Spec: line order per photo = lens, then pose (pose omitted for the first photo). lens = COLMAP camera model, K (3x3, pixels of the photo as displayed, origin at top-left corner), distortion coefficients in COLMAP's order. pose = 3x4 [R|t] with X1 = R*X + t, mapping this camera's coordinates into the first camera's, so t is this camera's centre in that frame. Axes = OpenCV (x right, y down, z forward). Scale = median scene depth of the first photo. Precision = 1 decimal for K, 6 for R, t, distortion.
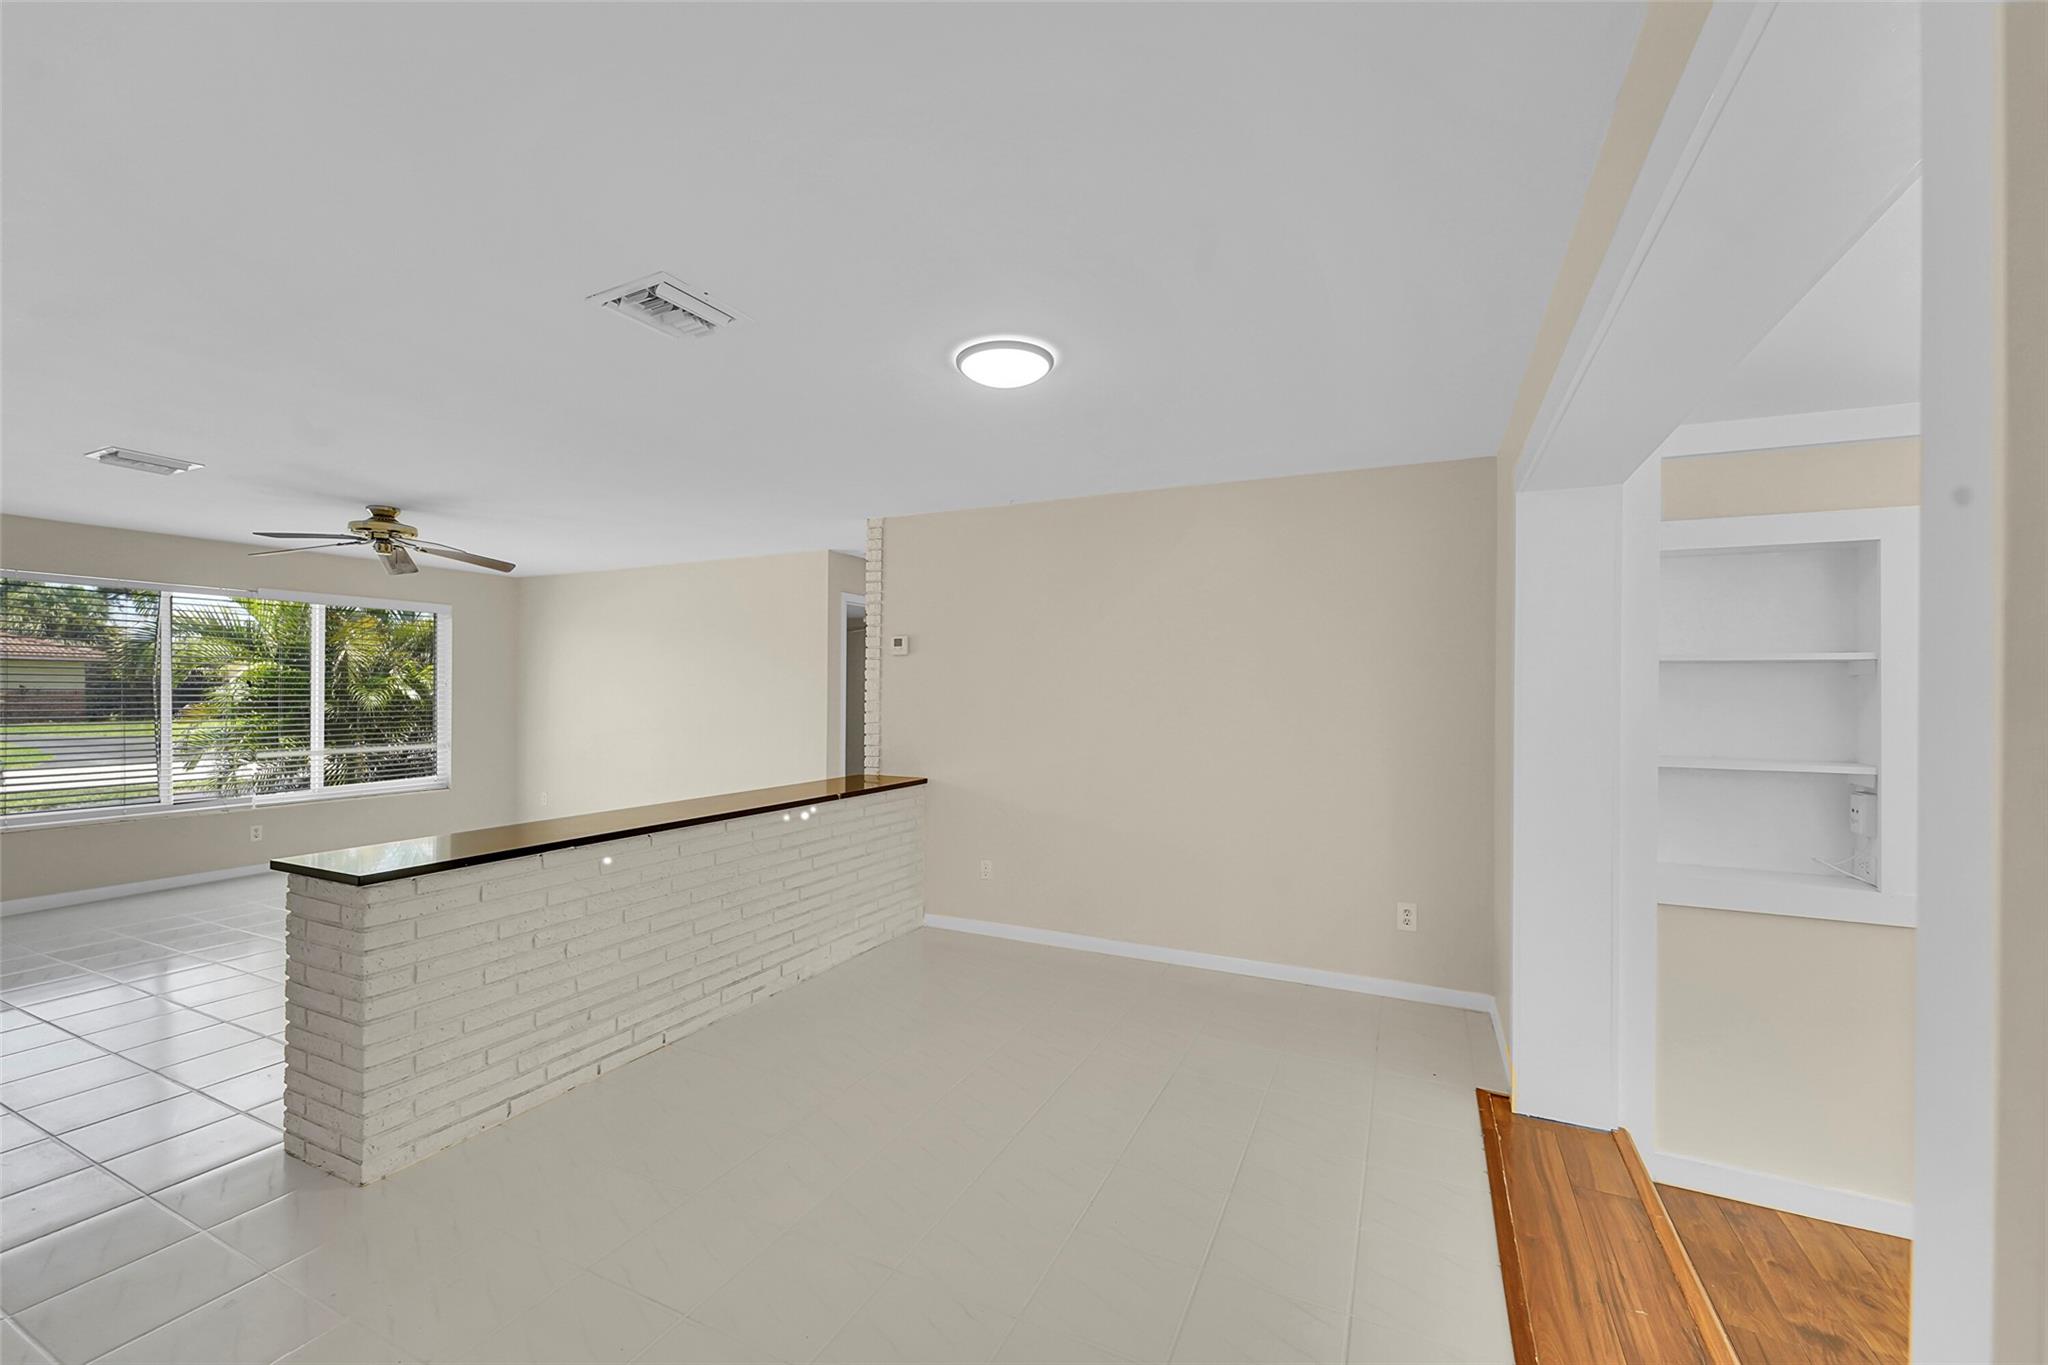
lens RADIAL K [[821.3, 0, 1011.3], [0, 821.3, 692.2], [0, 0, 1]] dist [0.000149, 0.000894]
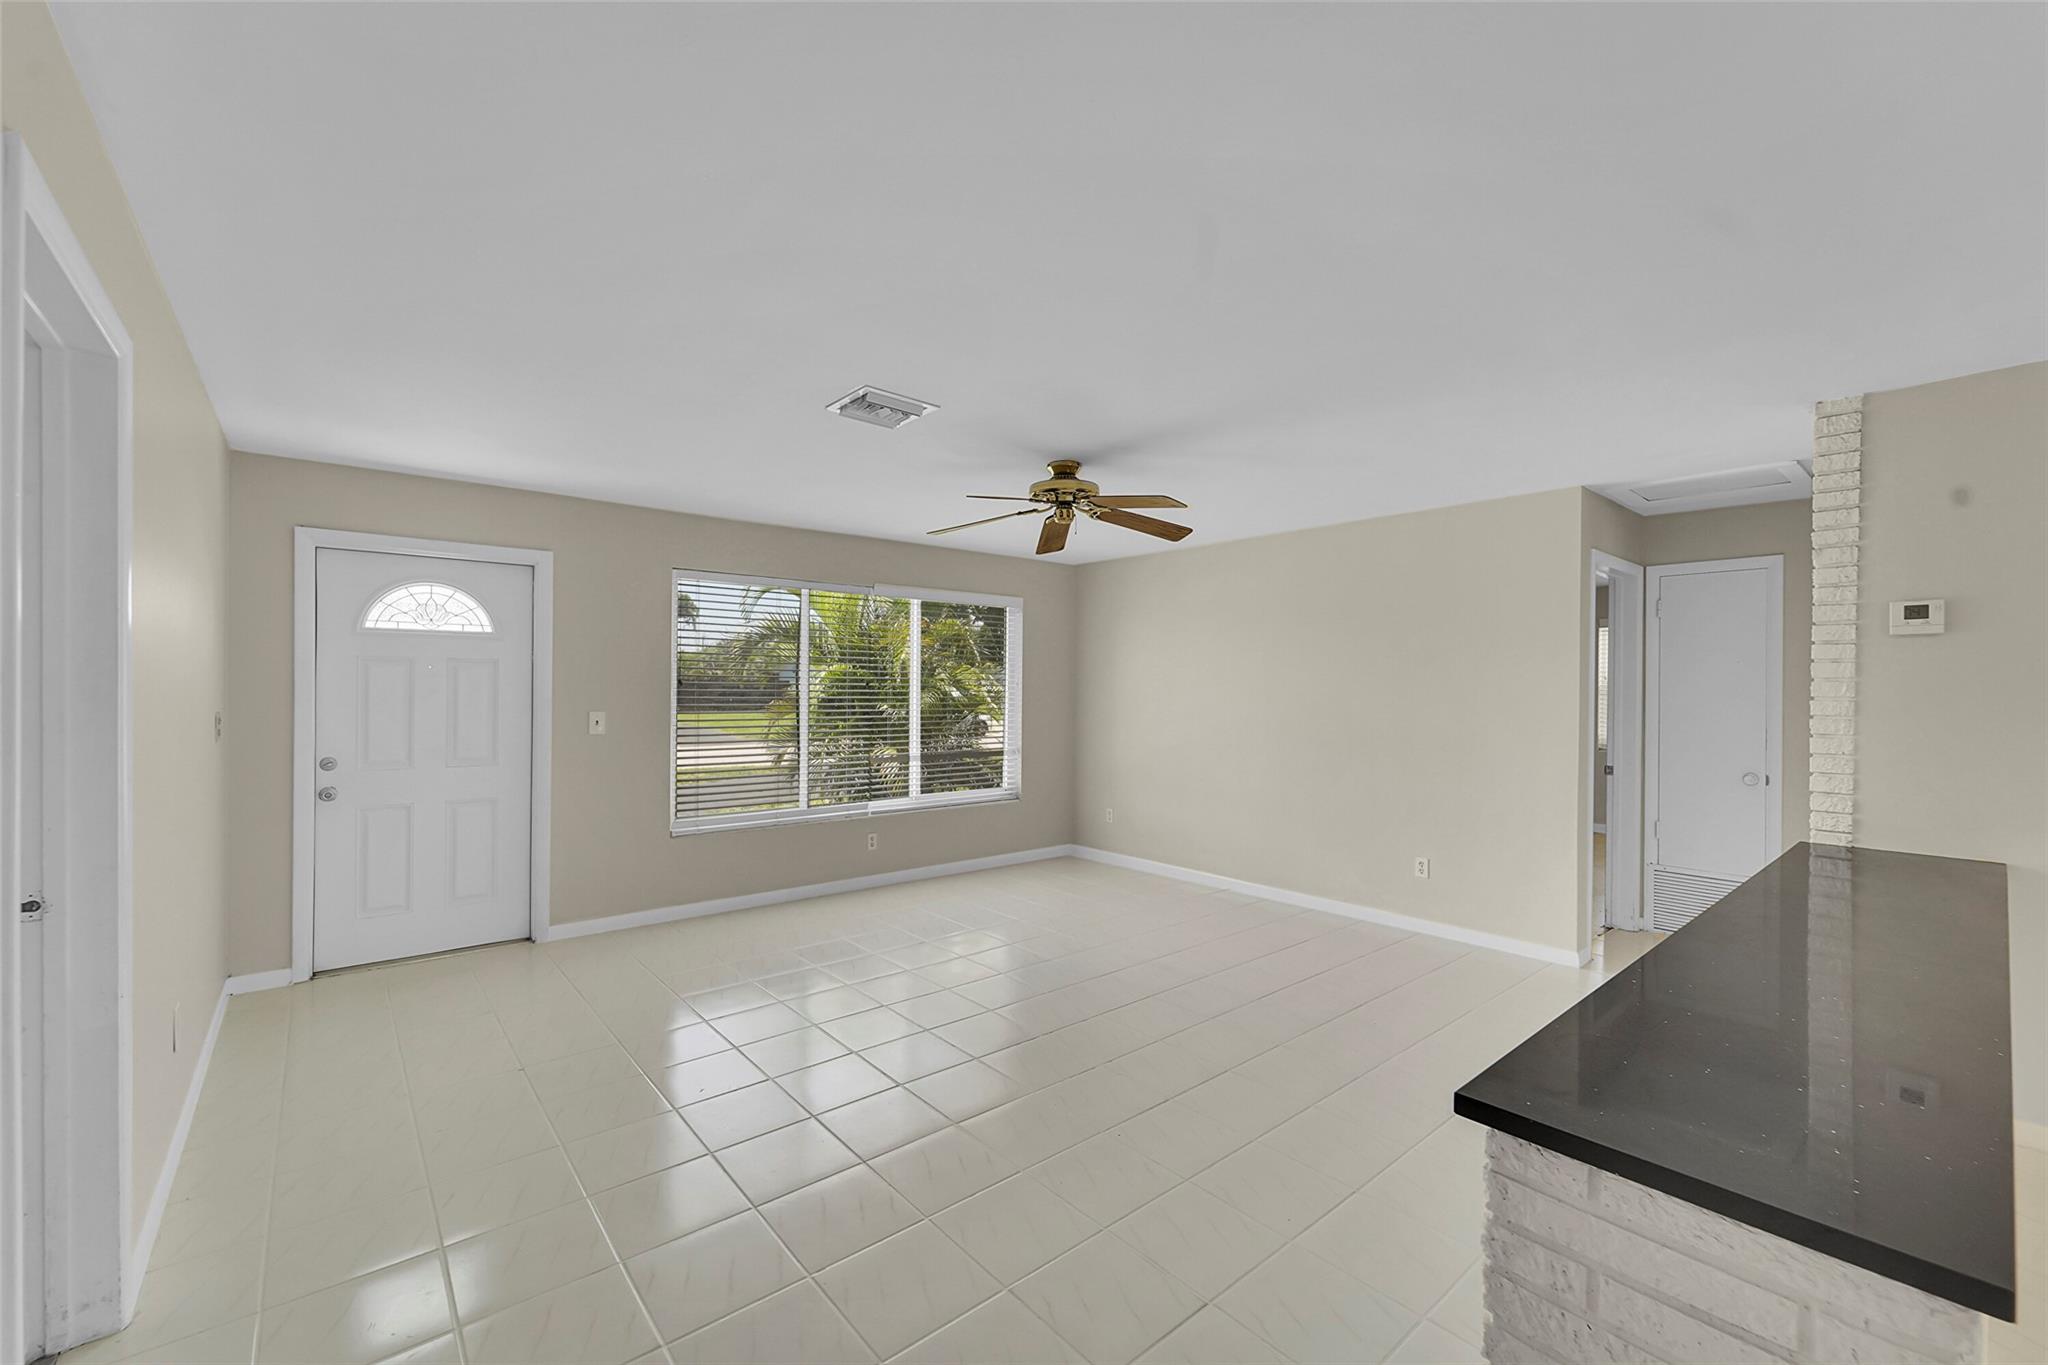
lens RADIAL K [[821.3, 0, 1018.5], [0, 821.3, 688.4], [0, 0, 1]] dist [0.000149, 0.000894]
pose [[0.913945, 0.002880, -0.405827, -0.458531], [-0.004177, 0.999989, -0.002310, -0.005188], [0.405816, 0.003807, 0.913947, 0.244564]]
